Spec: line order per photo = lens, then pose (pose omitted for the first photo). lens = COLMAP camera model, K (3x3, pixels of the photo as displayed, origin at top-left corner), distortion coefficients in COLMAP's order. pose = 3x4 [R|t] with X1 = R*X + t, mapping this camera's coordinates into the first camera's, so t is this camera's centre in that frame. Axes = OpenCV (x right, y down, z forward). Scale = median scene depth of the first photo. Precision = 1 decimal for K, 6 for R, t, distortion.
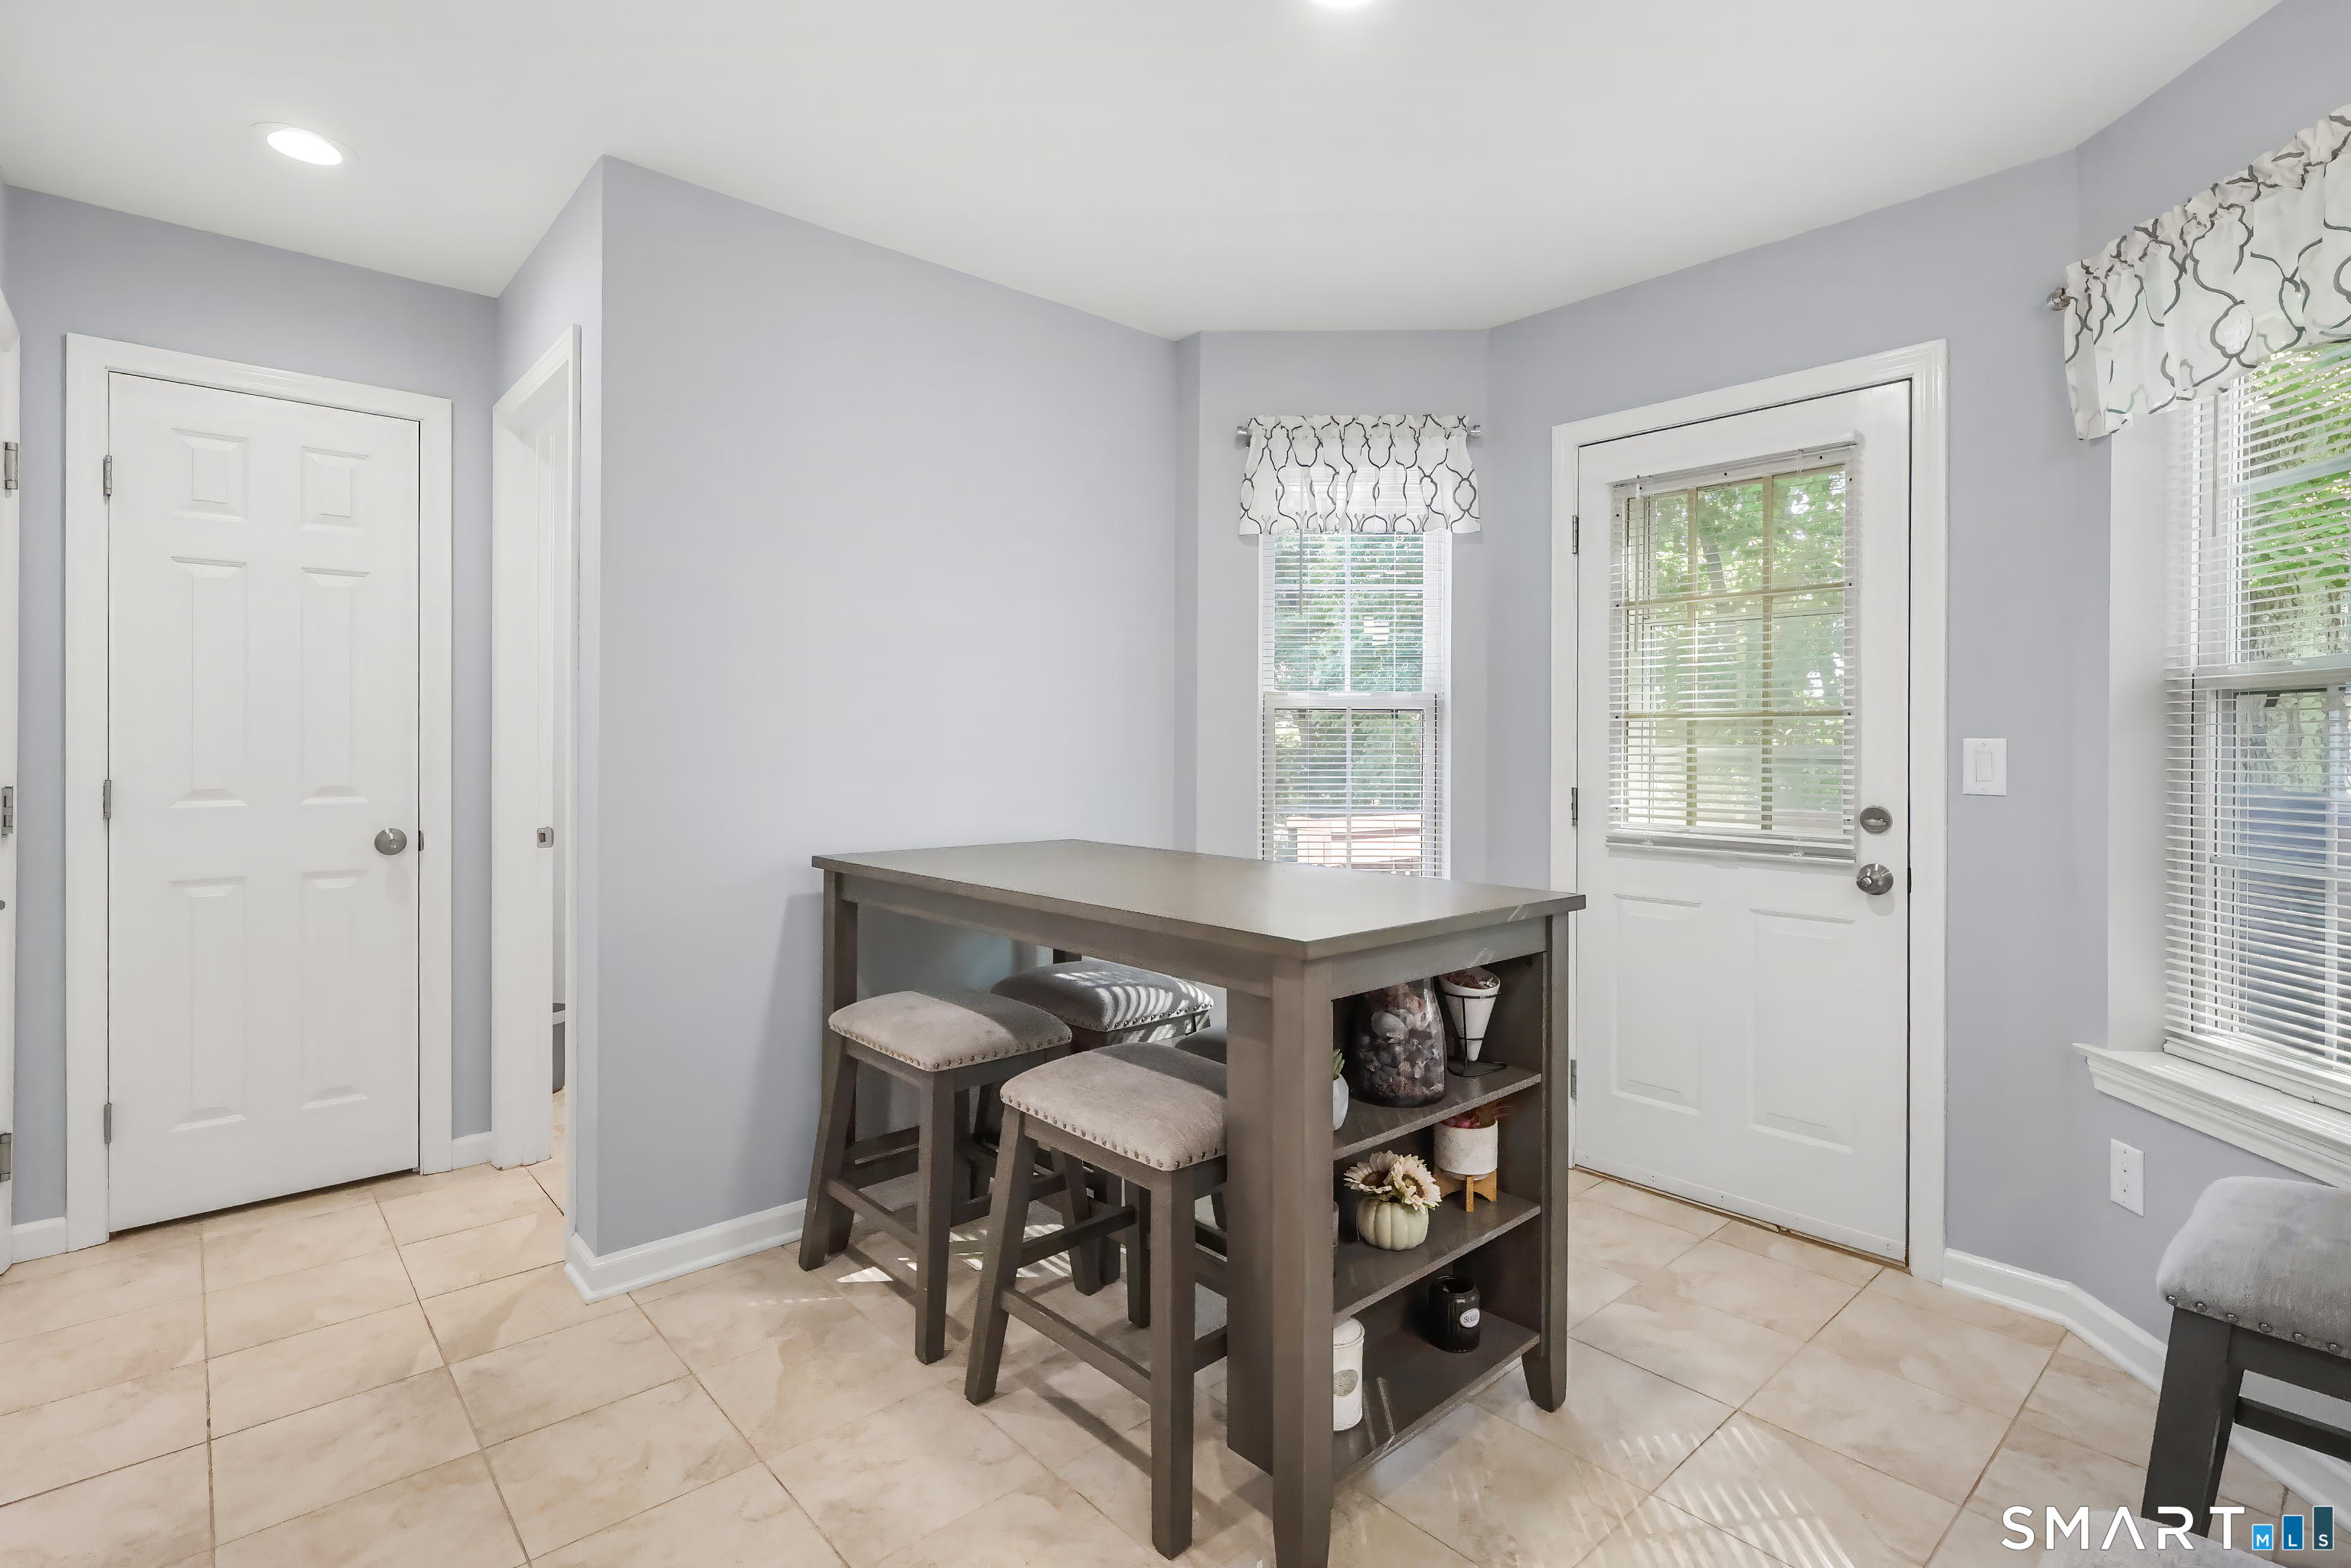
lens RADIAL K [[1096.5, 0, 1178.6], [0, 1096.5, 745.6], [0, 0, 1]] dist [0.001151, 0.000283]
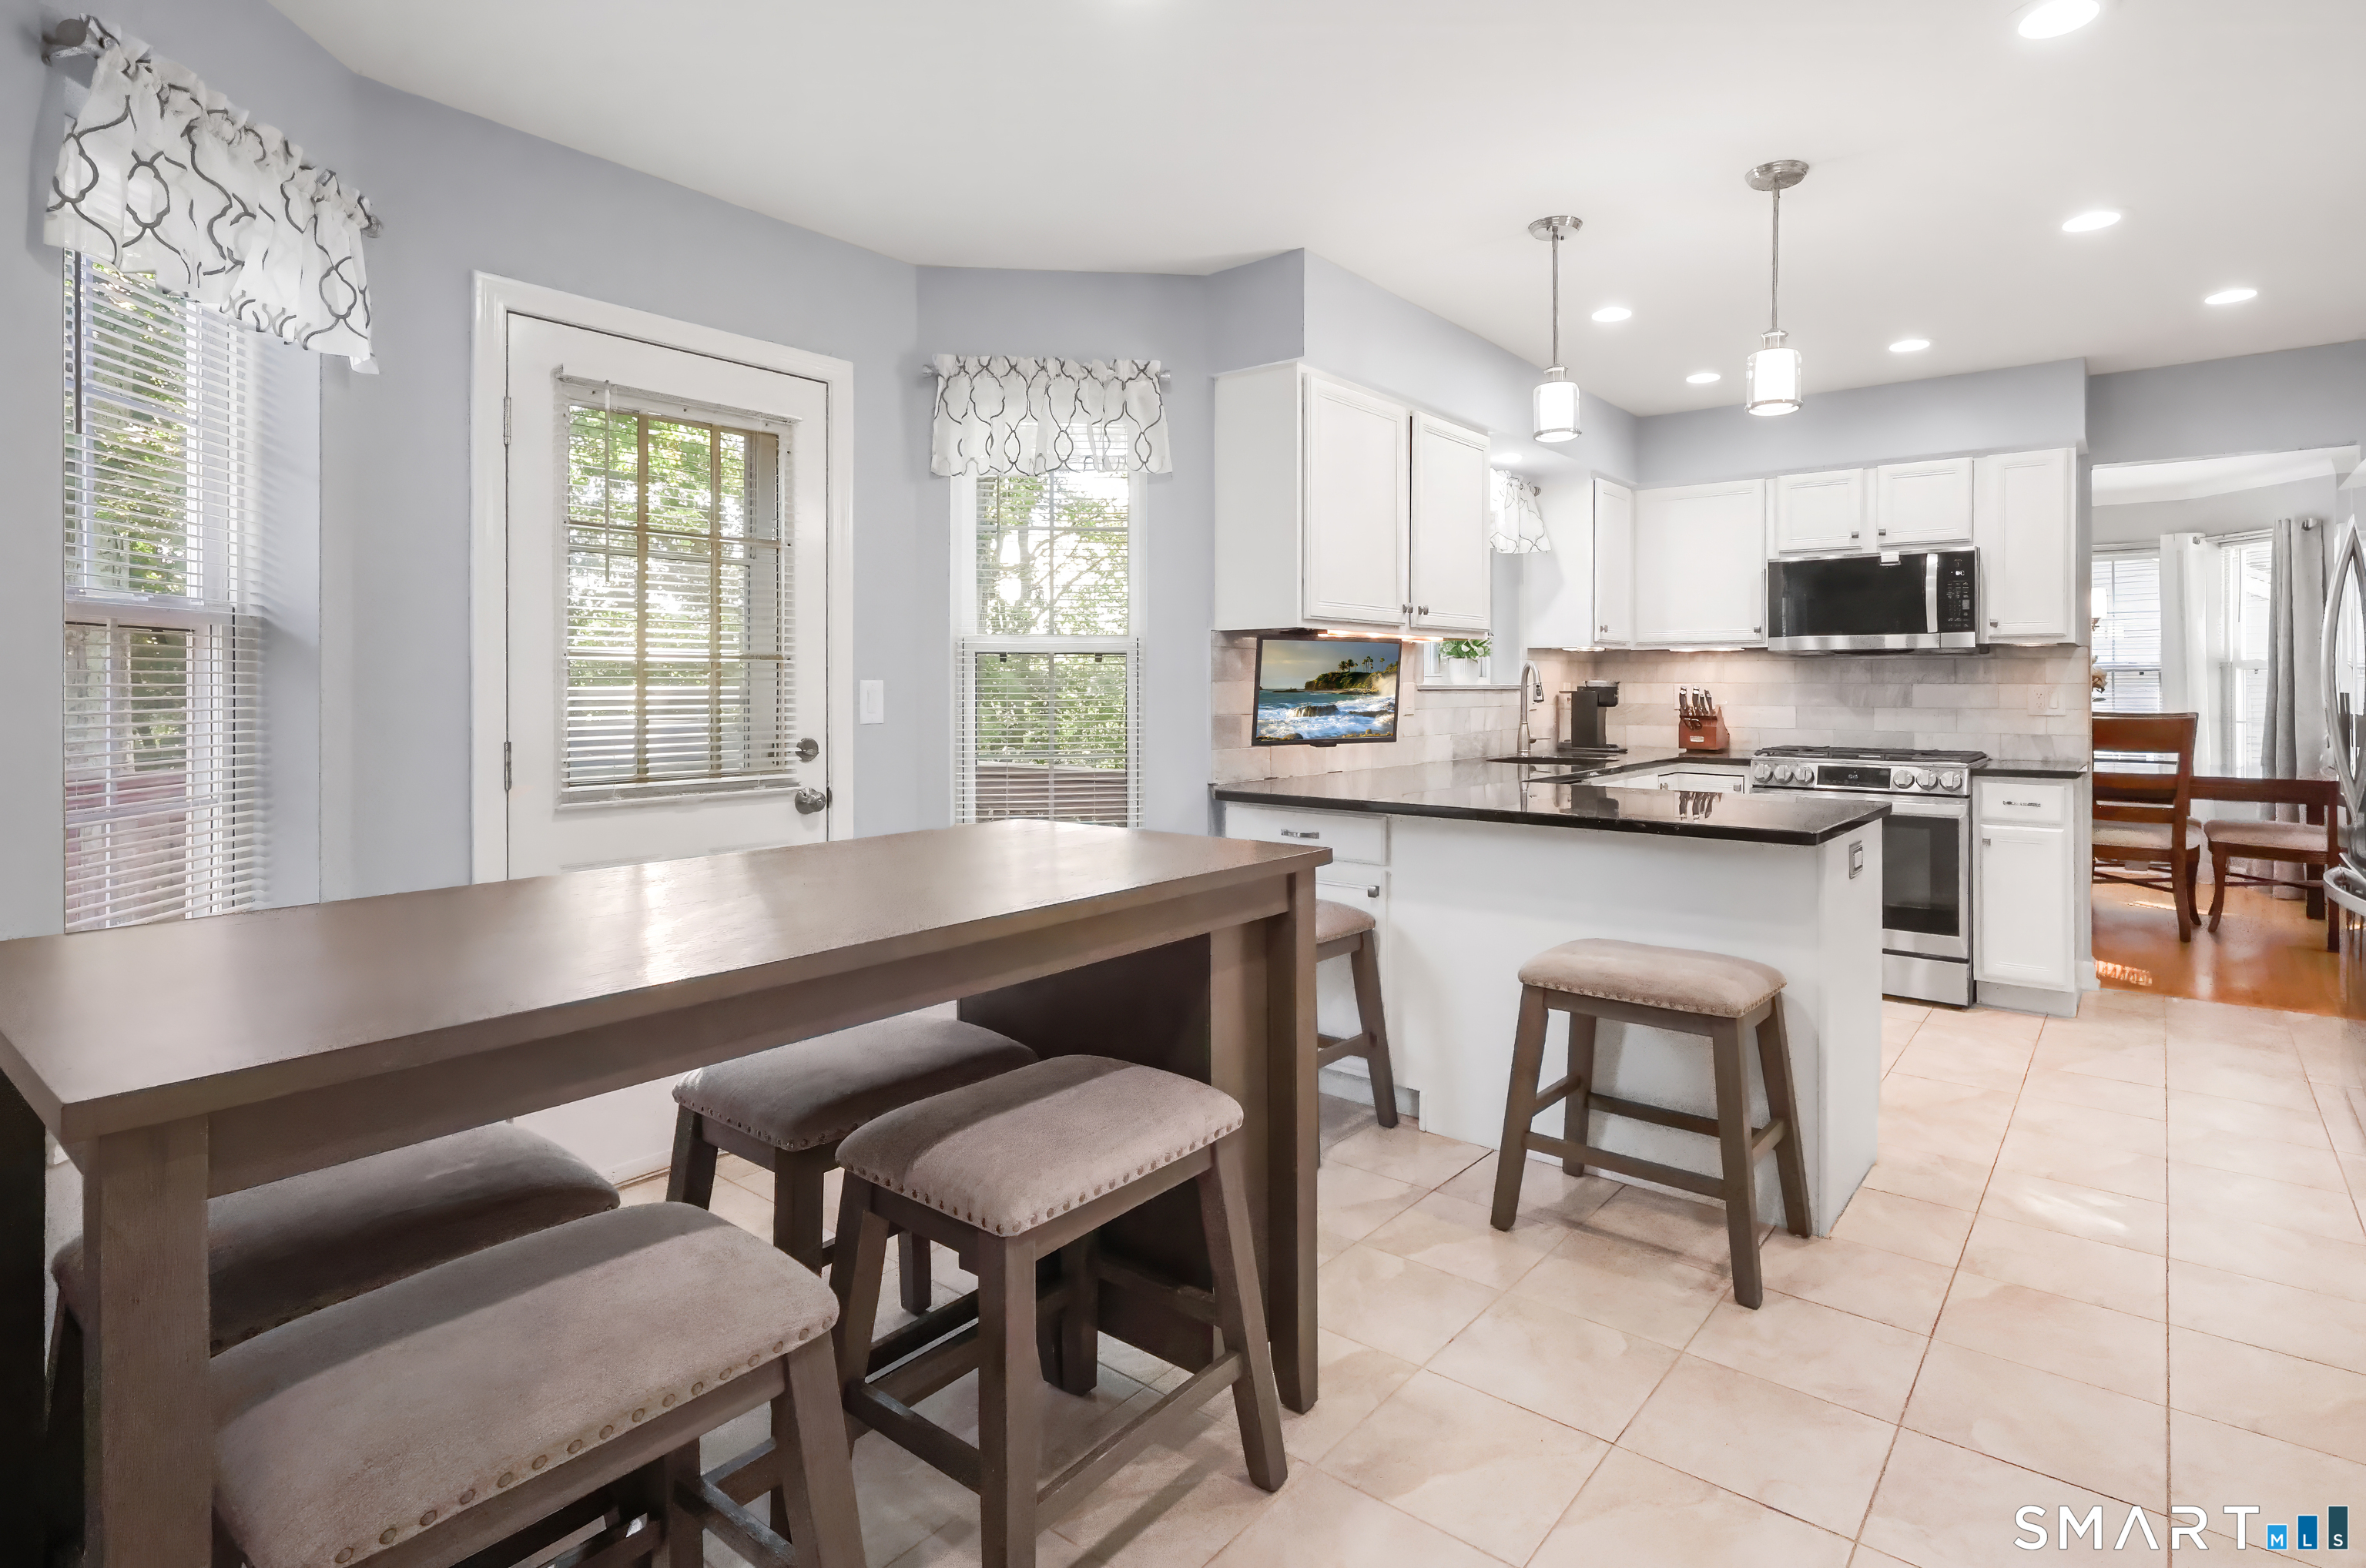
lens RADIAL K [[1219.7, 0, 1187.0], [0, 1219.7, 673.5], [0, 0, 1]] dist [-0.000422, -0.000549]
pose [[-0.159563, 0.001703, 0.987186, -0.710971], [0.004220, 0.999991, -0.001043, -0.010136], [-0.987179, 0.003999, -0.159568, 0.807125]]
